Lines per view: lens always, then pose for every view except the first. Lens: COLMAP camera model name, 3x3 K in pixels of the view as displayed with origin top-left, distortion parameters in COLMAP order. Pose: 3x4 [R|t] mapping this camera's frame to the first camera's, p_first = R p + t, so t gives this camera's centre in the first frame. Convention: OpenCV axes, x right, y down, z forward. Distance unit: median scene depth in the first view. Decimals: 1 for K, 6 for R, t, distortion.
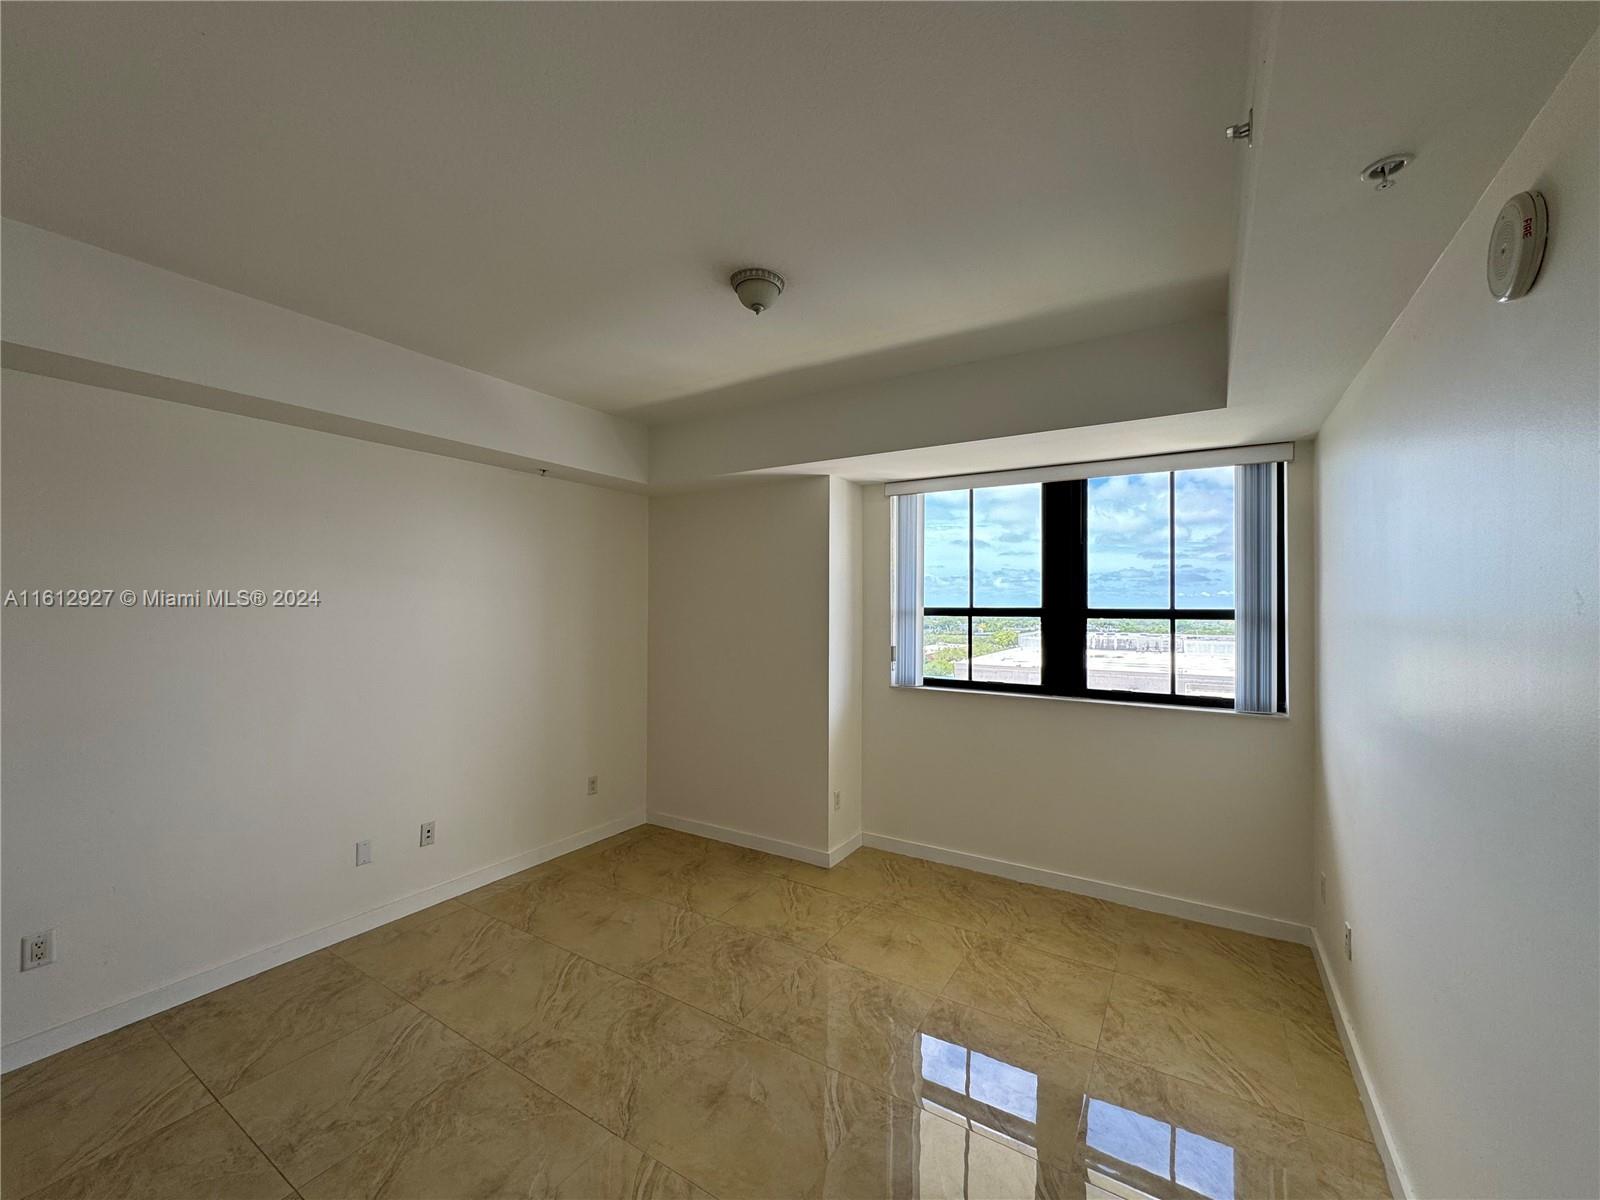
lens RADIAL K [[636.4, 0, 800.0], [0, 636.4, 600.0], [0, 0, 1]] dist [-0.001416, 0.000016]
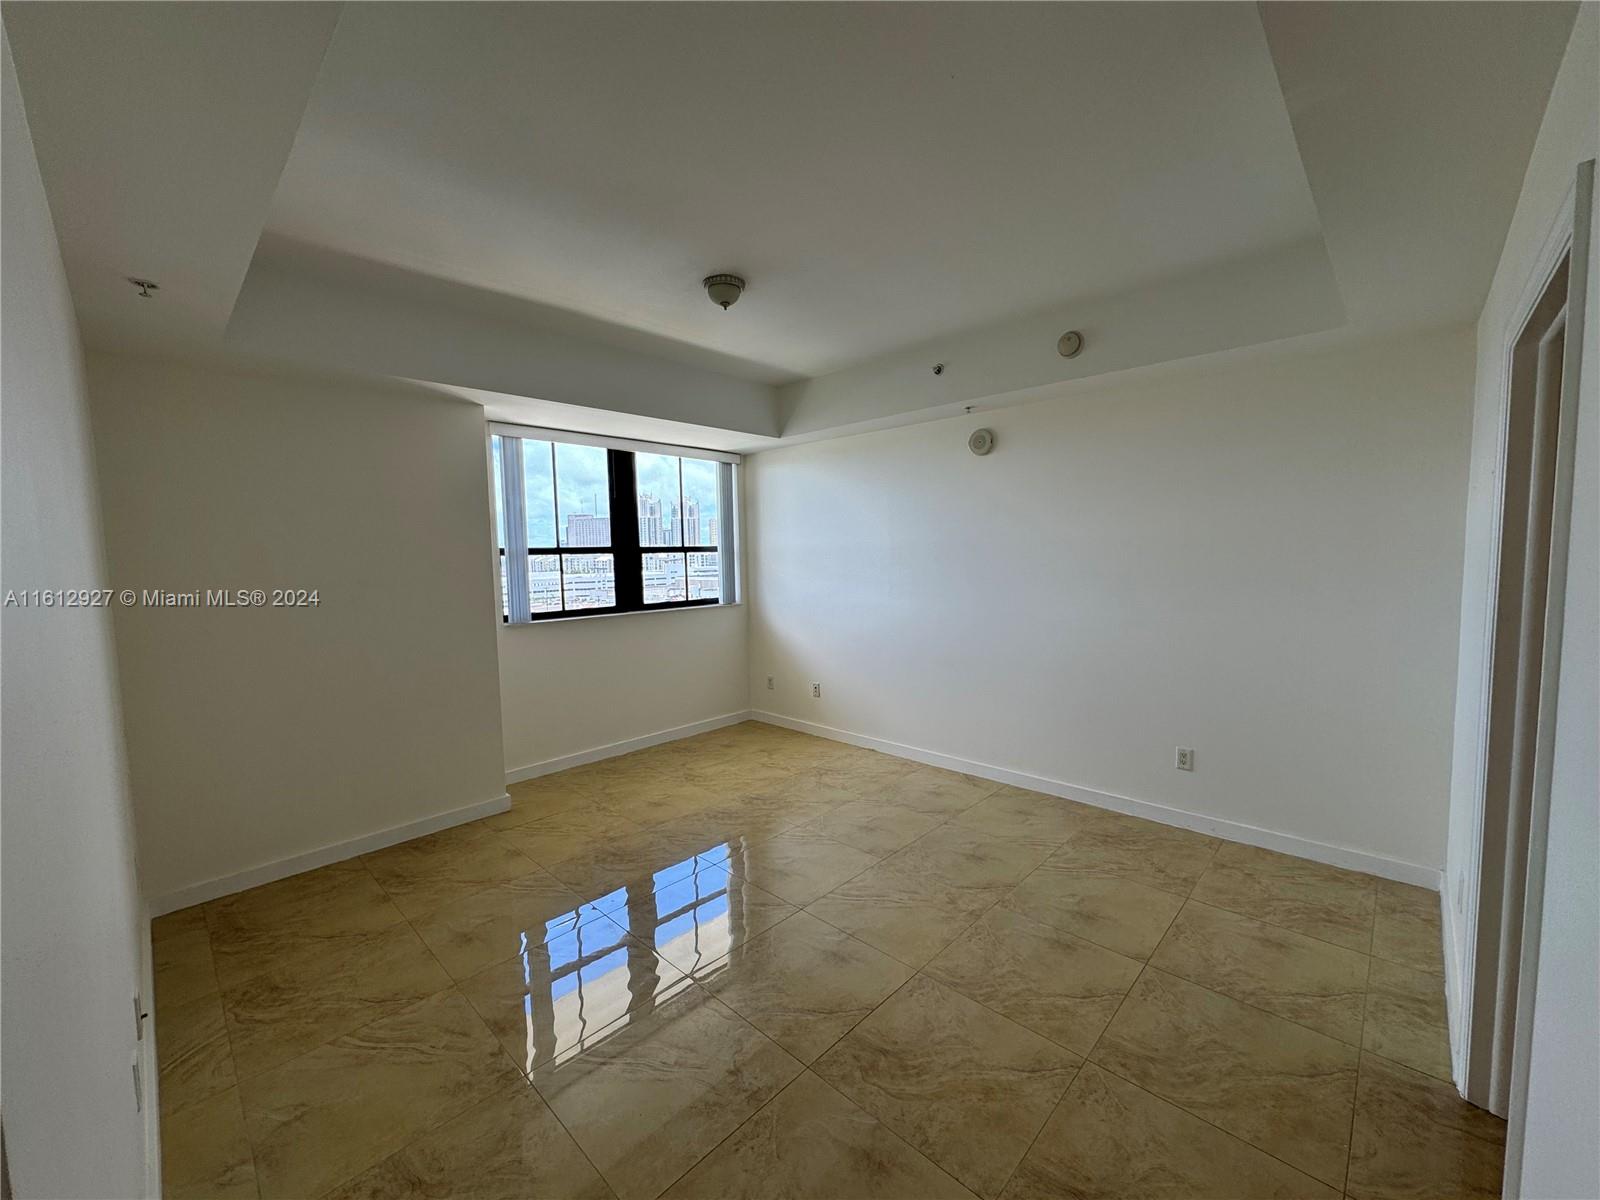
lens RADIAL K [[636.4, 0, 800.0], [0, 636.4, 600.0], [0, 0, 1]] dist [-0.001416, 0.000016]
pose [[0.206638, -0.084975, 0.974721, -0.857289], [0.008635, 0.996341, 0.085029, 0.014565], [-0.978379, -0.009153, 0.206615, 0.377152]]
